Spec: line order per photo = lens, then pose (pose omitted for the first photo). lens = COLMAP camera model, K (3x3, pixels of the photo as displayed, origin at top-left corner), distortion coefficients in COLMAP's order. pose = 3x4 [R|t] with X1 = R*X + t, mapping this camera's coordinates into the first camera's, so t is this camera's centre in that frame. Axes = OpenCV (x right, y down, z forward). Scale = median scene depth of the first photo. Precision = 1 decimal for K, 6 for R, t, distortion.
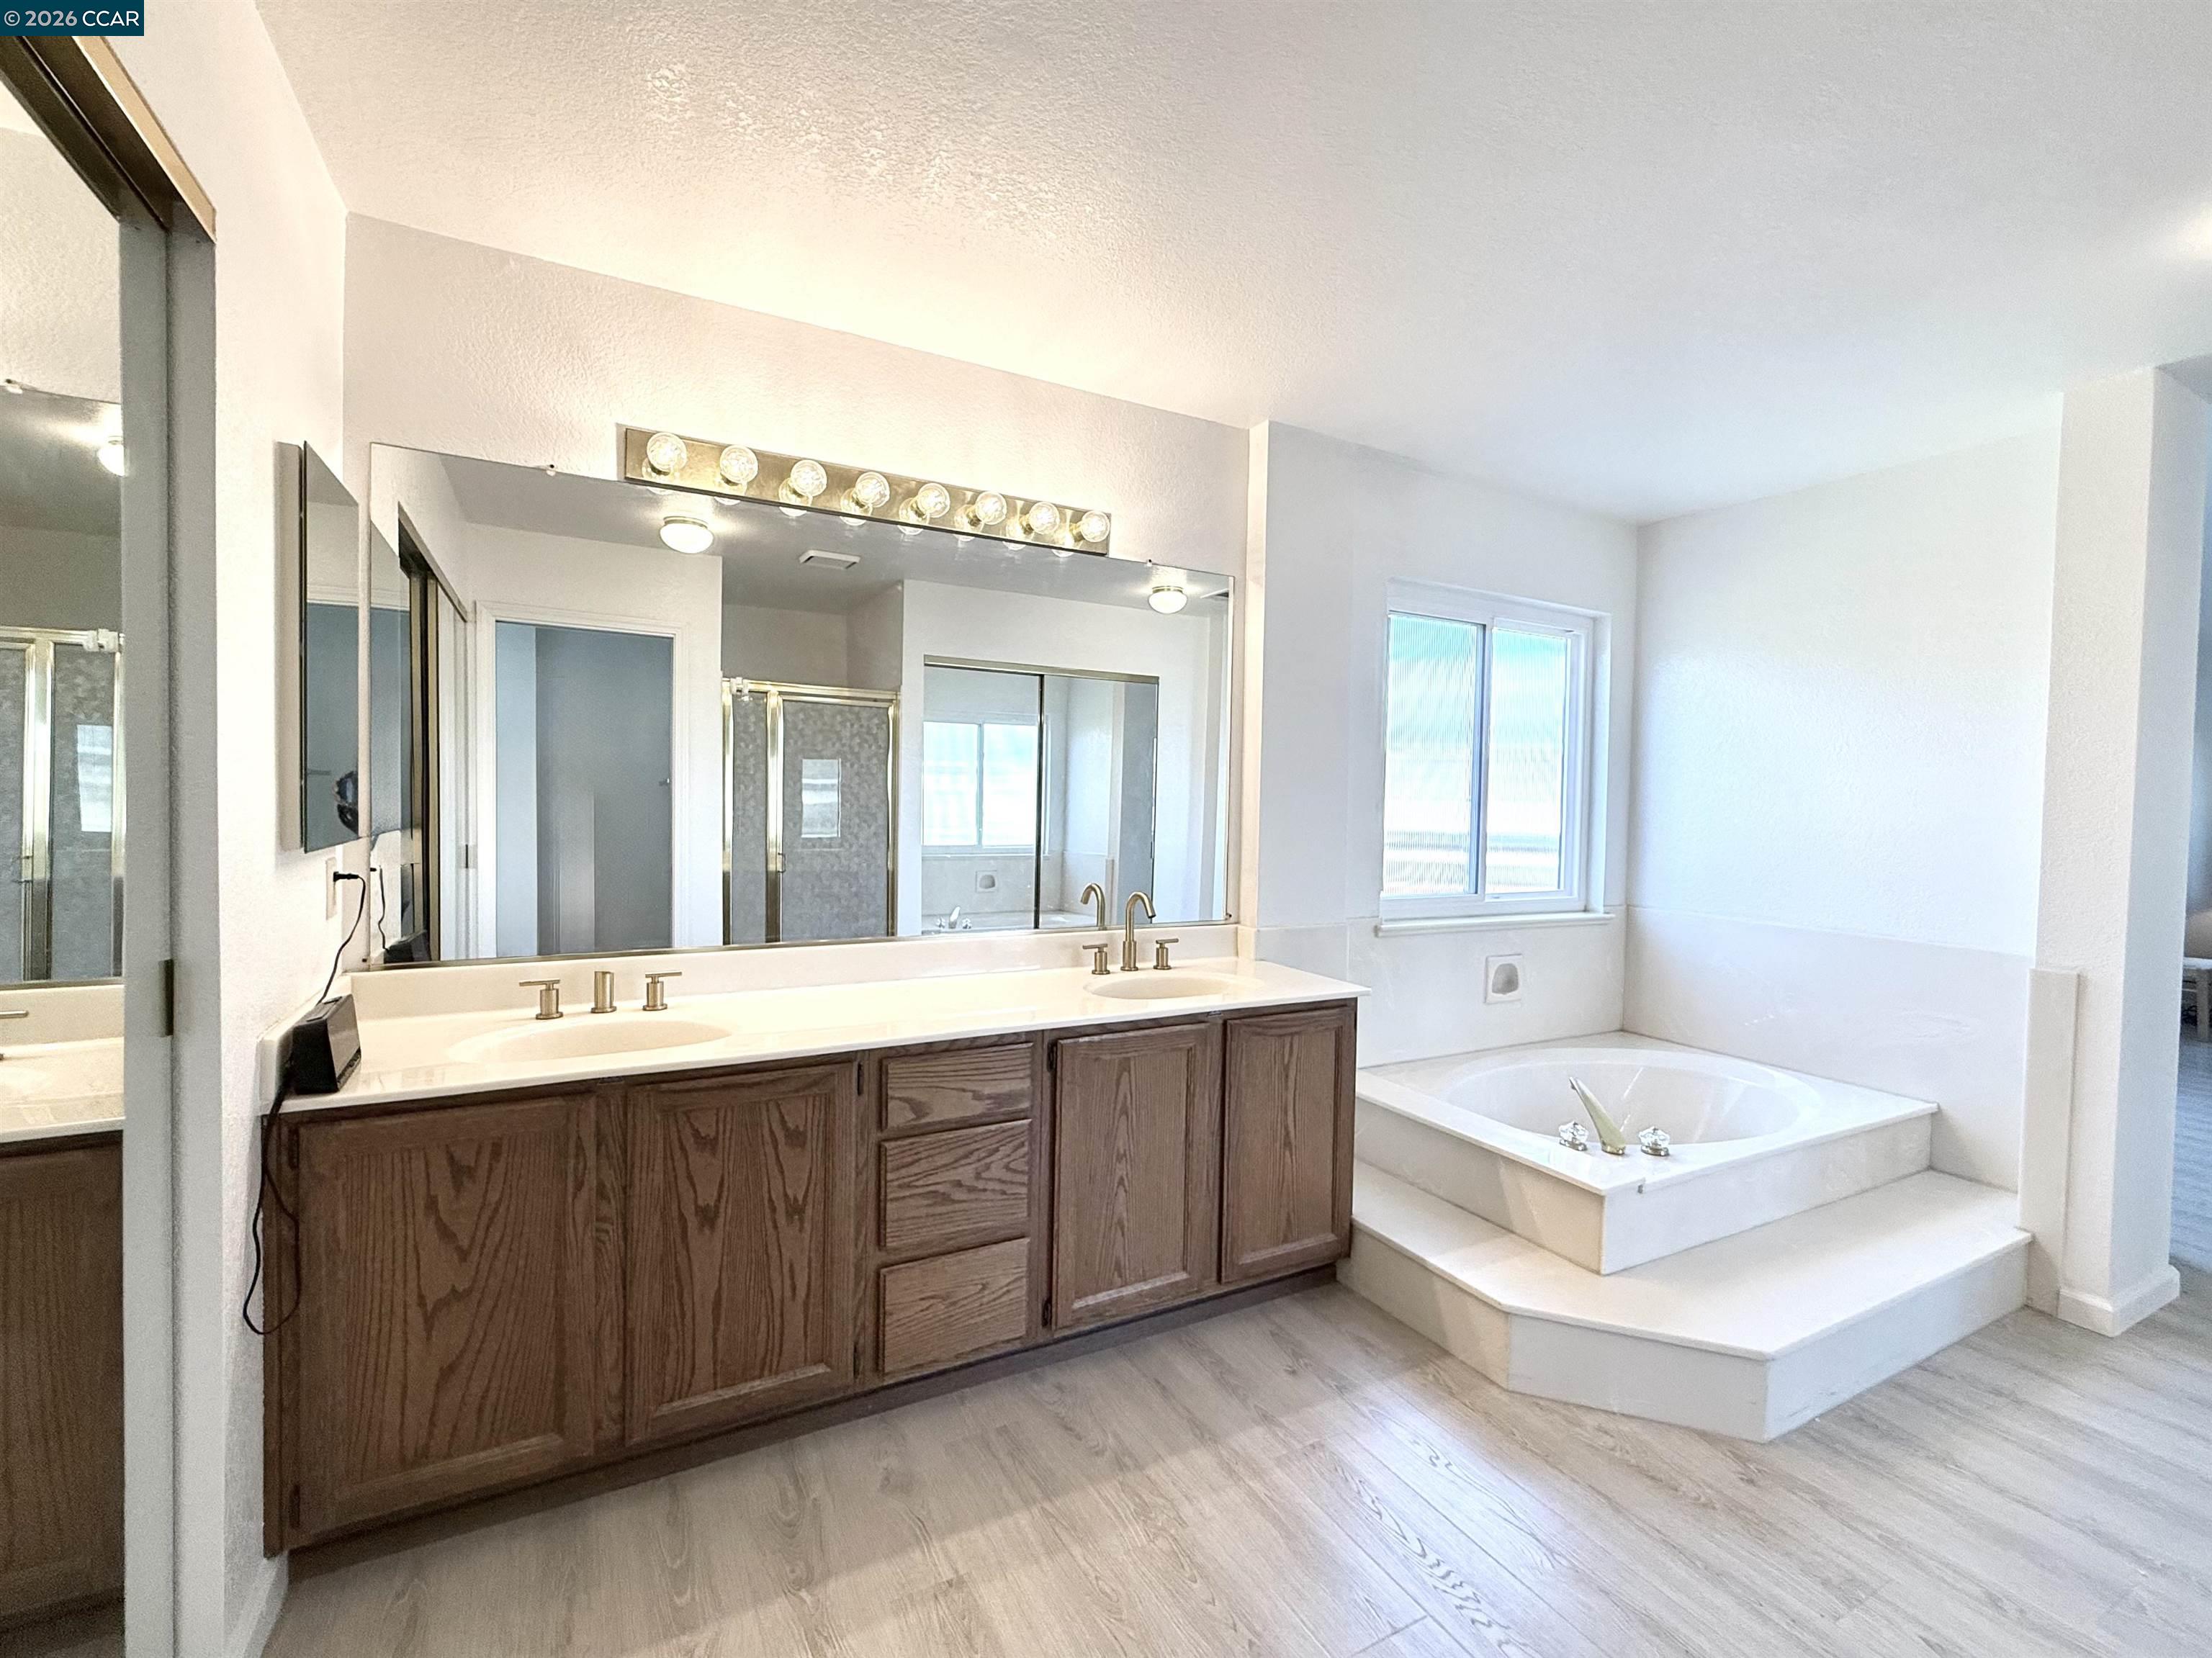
lens RADIAL K [[961.4, 0, 1100.2], [0, 961.4, 823.1], [0, 0, 1]] dist [-0.000428, 0.000074]
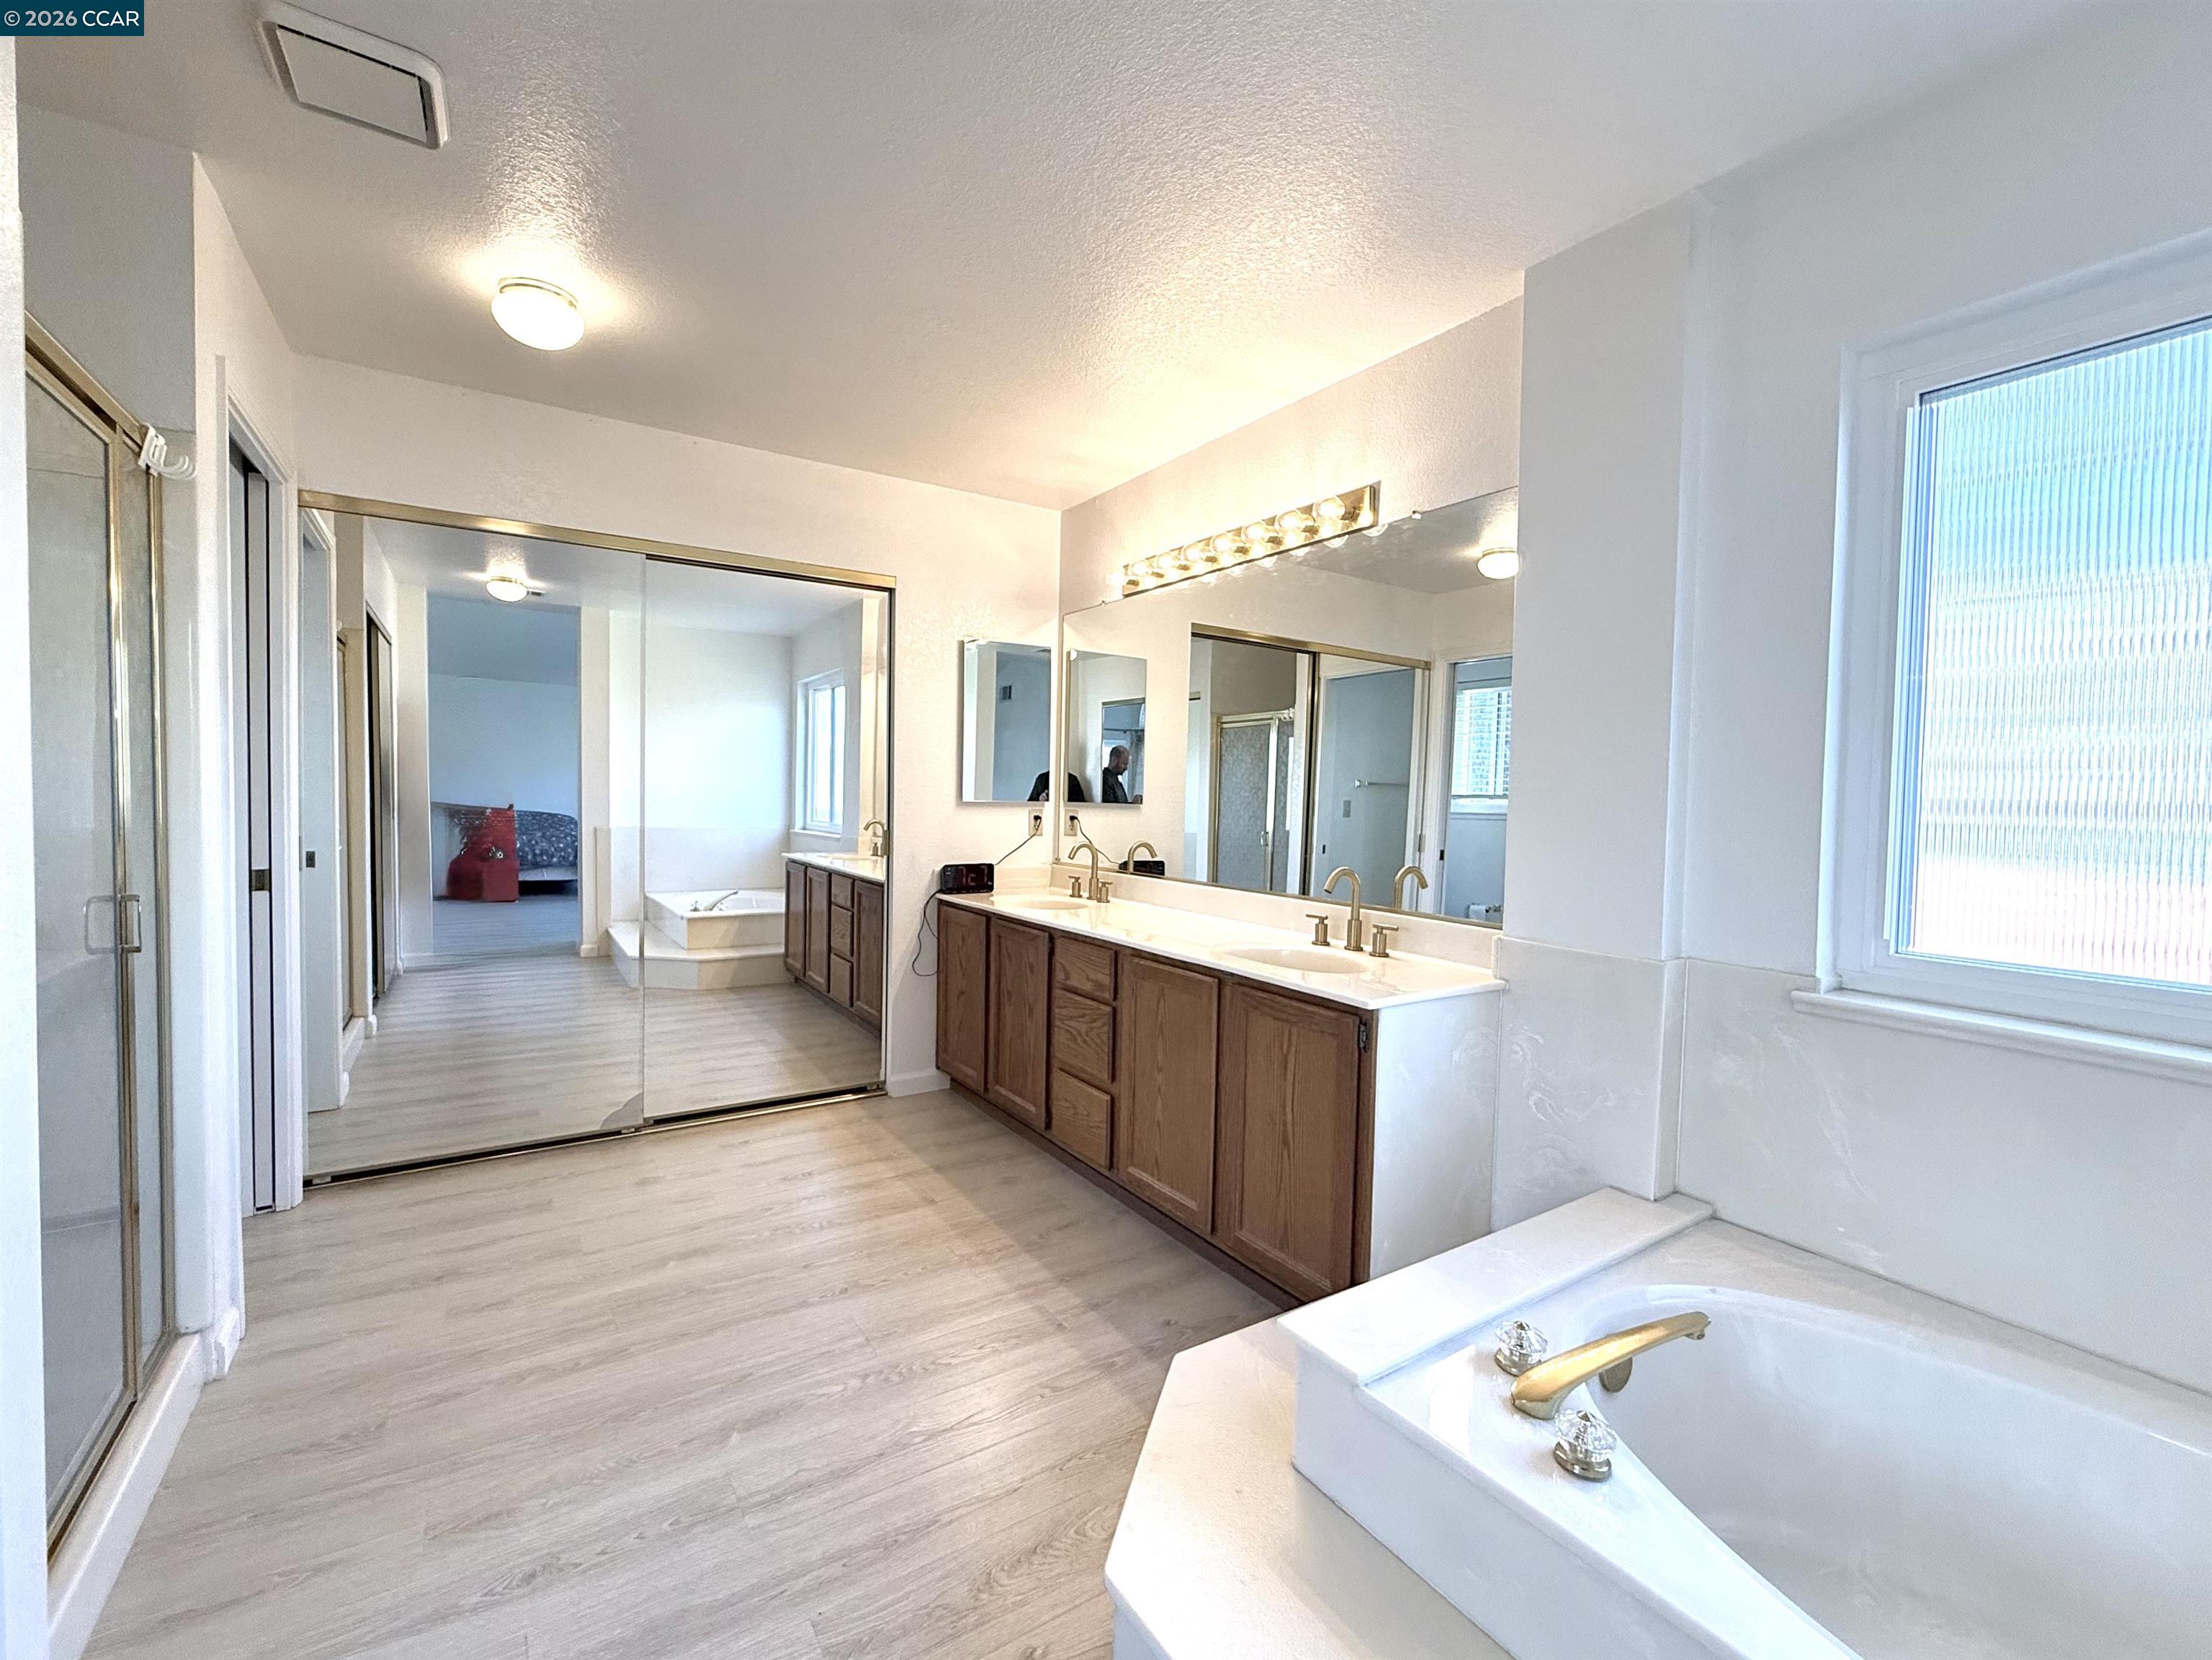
lens RADIAL K [[934.0, 0, 1108.1], [0, 934.0, 825.4], [0, 0, 1]] dist [0.001258, 0.000076]
pose [[0.091504, 0.013990, -0.995706, 1.191711], [-0.046342, 0.998878, 0.009776, 0.038111], [0.994726, 0.045249, 0.092050, 0.836422]]
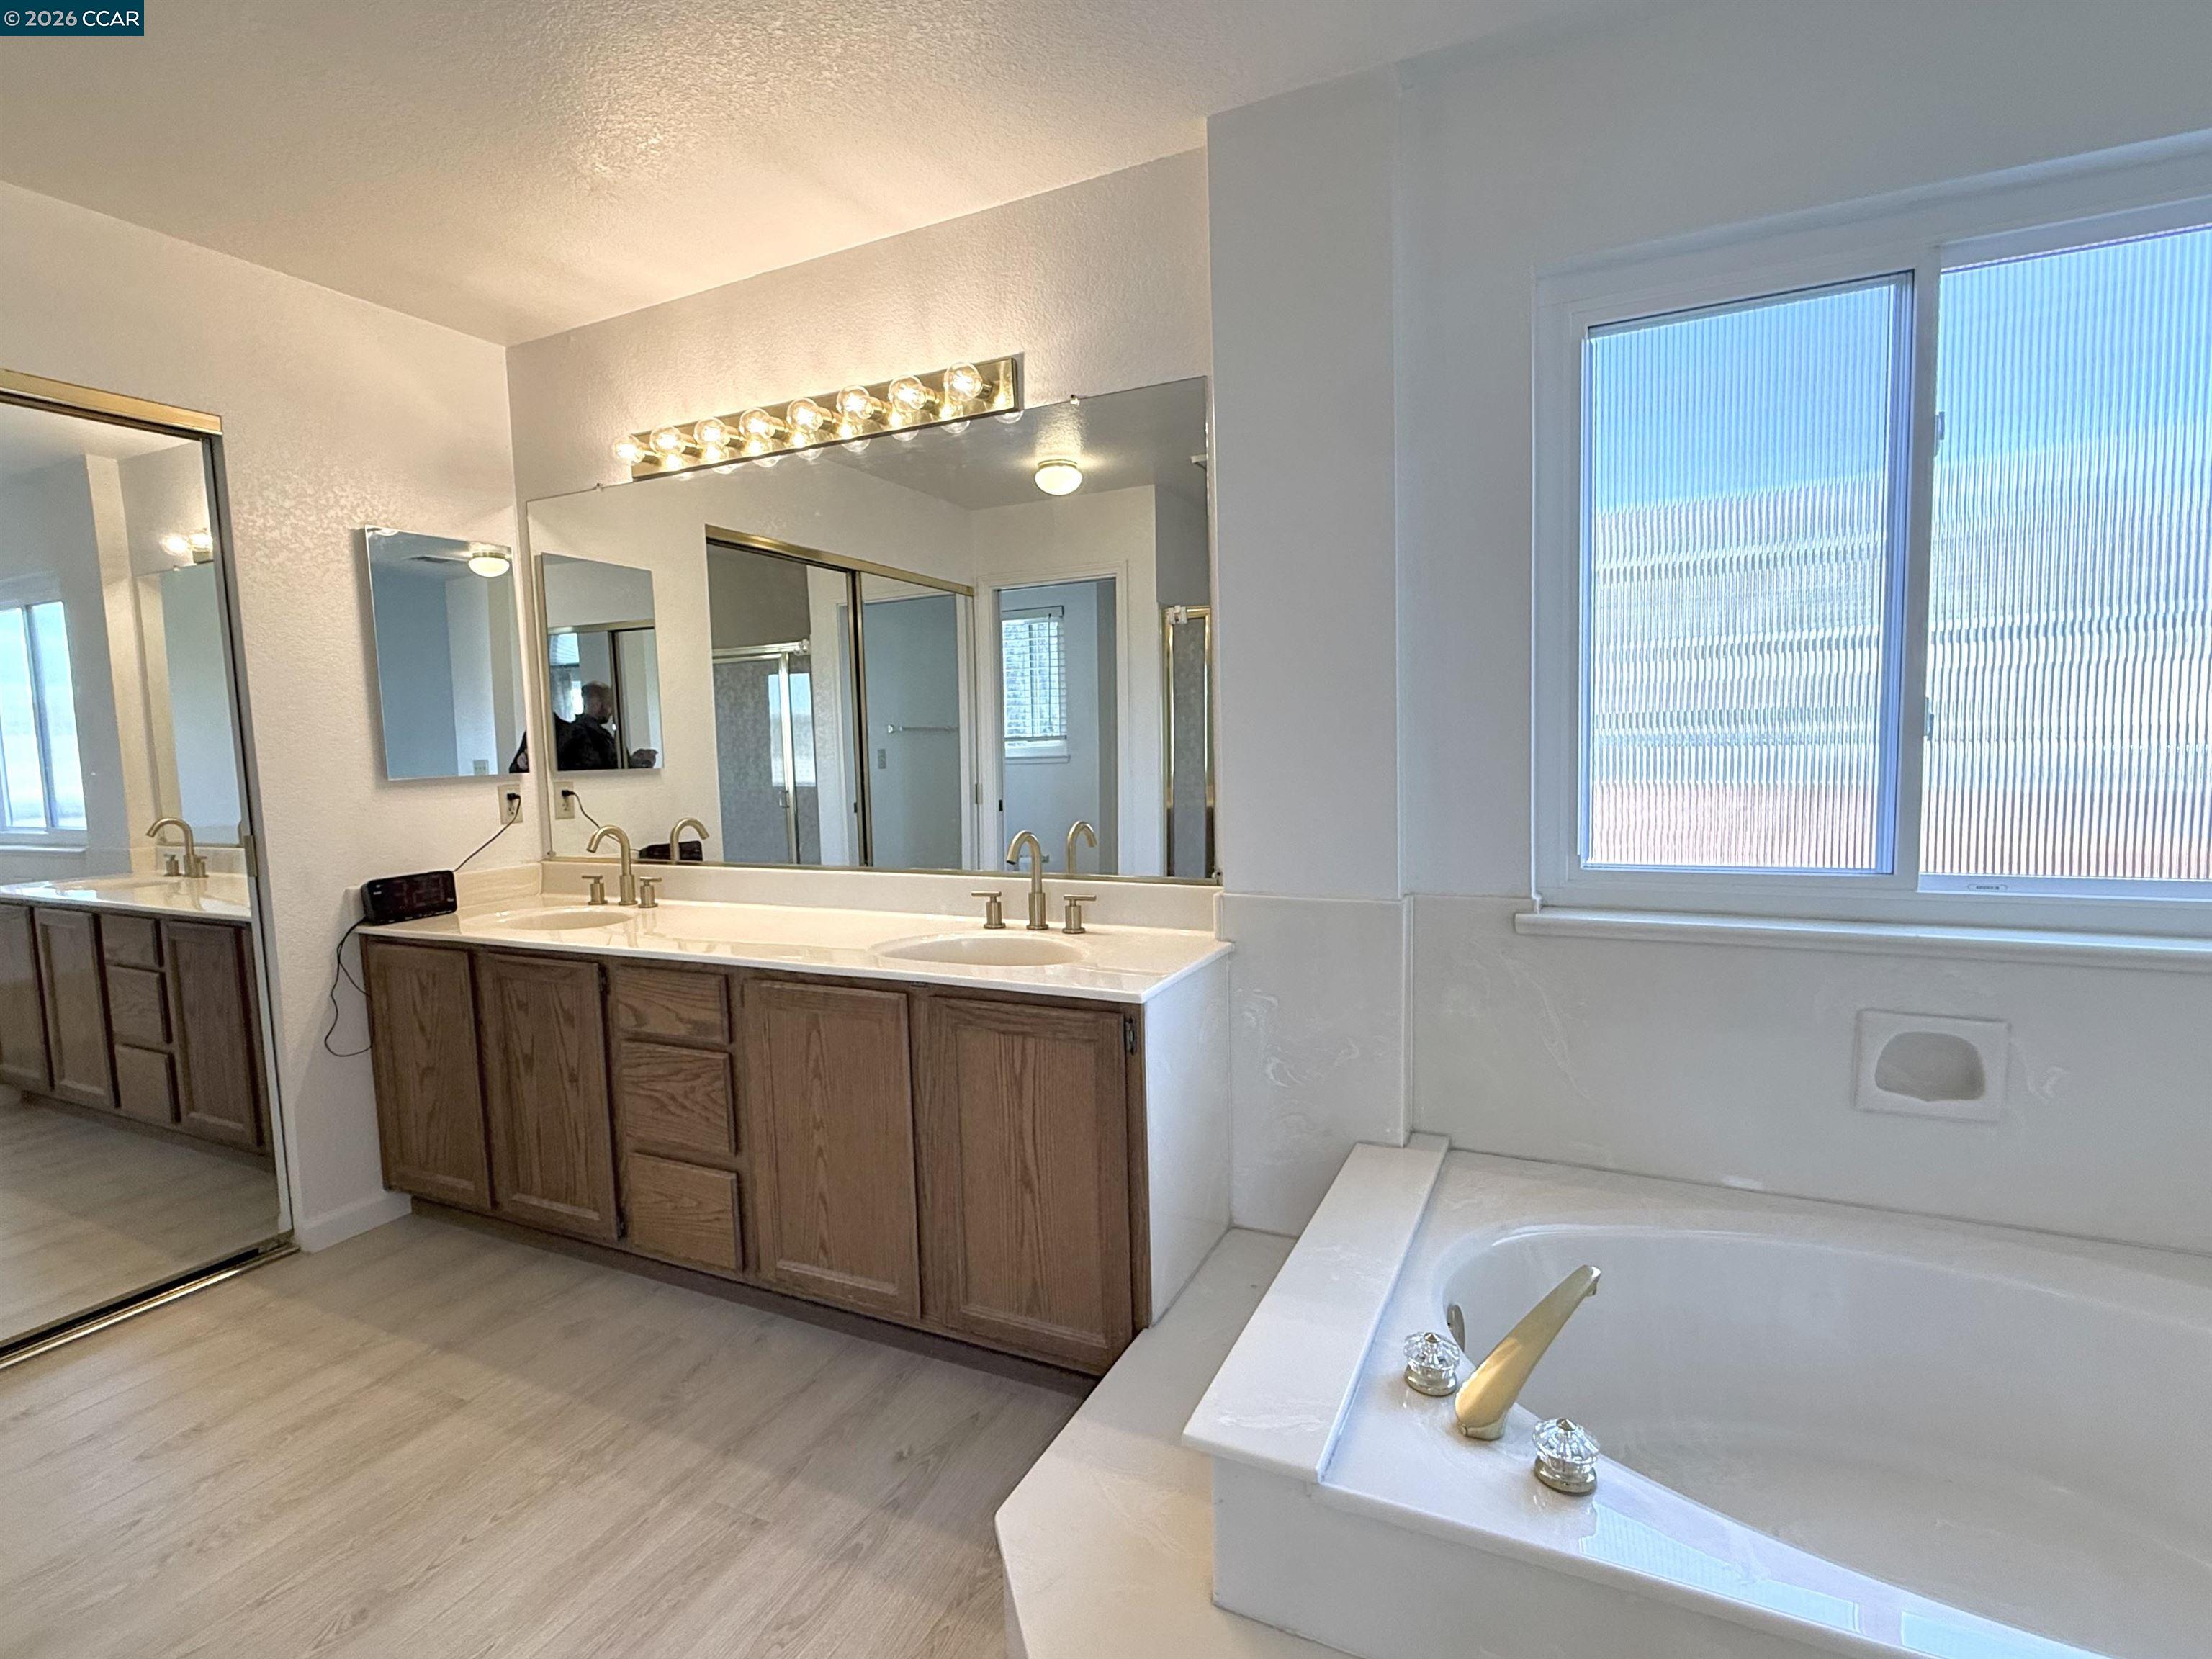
lens RADIAL K [[1043.2, 0, 1106.0], [0, 1043.2, 829.5], [0, 0, 1]] dist [0.000810, 0.000285]
pose [[0.587837, 0.032547, -0.808325, 0.968192], [0.019751, 0.998315, 0.054560, 0.029800], [0.808738, -0.048038, 0.586203, 0.681033]]
